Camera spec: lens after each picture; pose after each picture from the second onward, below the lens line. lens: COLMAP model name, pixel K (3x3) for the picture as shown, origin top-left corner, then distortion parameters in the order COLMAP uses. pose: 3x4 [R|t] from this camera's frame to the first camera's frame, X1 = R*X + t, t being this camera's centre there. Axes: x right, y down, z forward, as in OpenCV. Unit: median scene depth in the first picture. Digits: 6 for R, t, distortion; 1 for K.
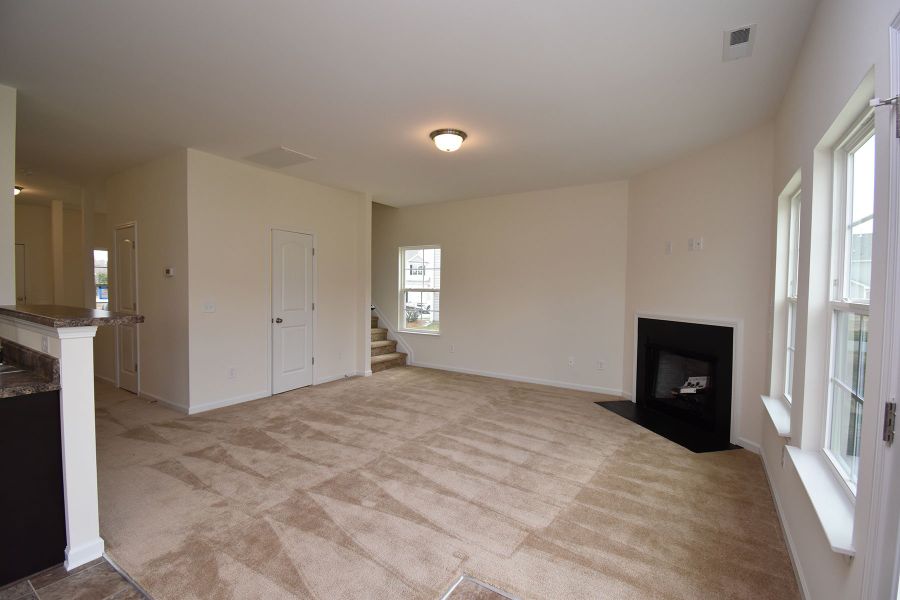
lens RADIAL K [[397.5, 0, 452.1], [0, 397.5, 301.1], [0, 0, 1]] dist [0.019250, -0.025220]
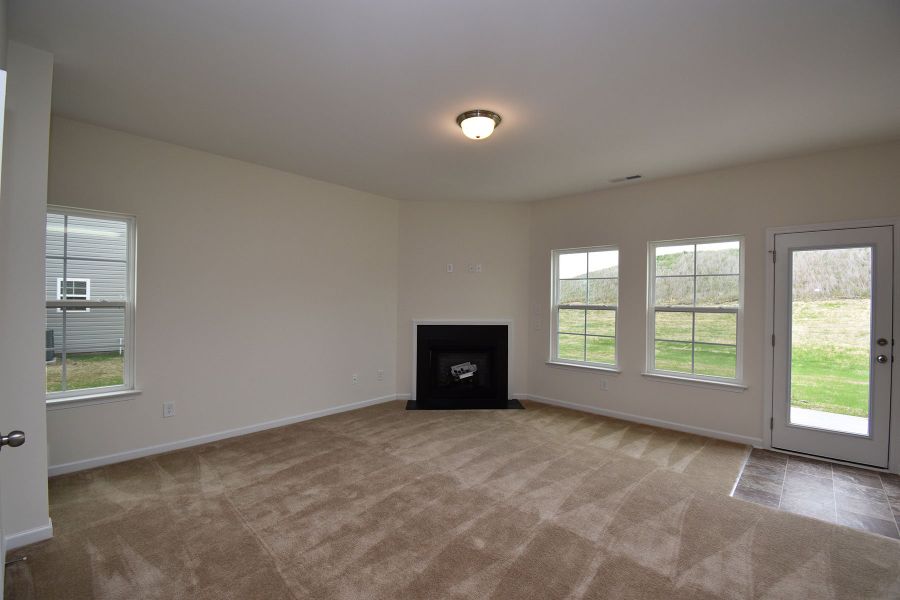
lens RADIAL K [[397.5, 0, 452.1], [0, 397.5, 301.1], [0, 0, 1]] dist [0.019250, -0.025220]
pose [[0.180311, -0.008883, 0.983570, -0.869040], [0.026133, 0.999649, 0.004237, -0.040868], [-0.983262, 0.024940, 0.180480, 0.932100]]
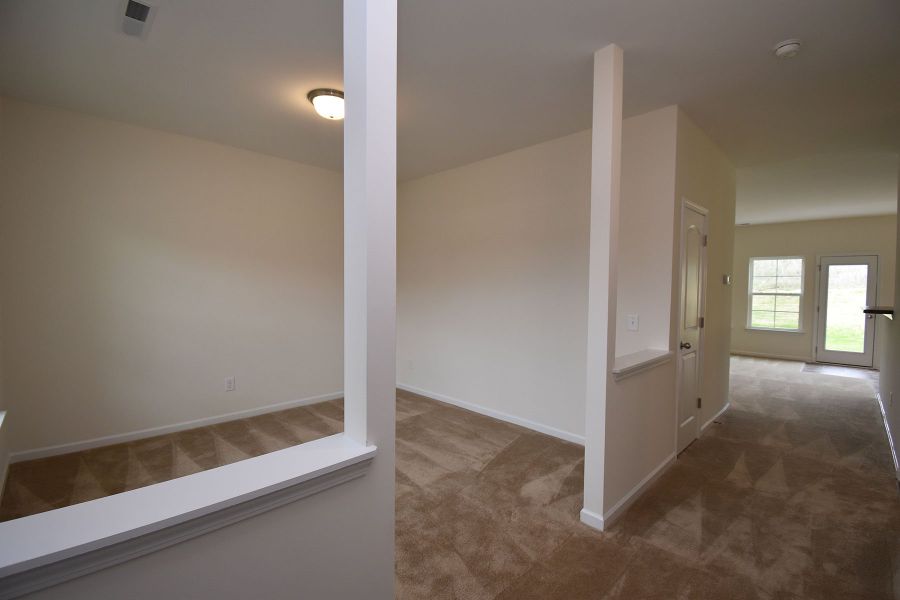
lens RADIAL K [[397.5, 0, 452.1], [0, 397.5, 301.1], [0, 0, 1]] dist [0.019250, -0.025220]
pose [[0.228894, -0.044265, 0.972444, -1.533606], [0.022416, 0.998940, 0.040194, -0.062041], [-0.973193, 0.012598, 0.229644, 1.321347]]
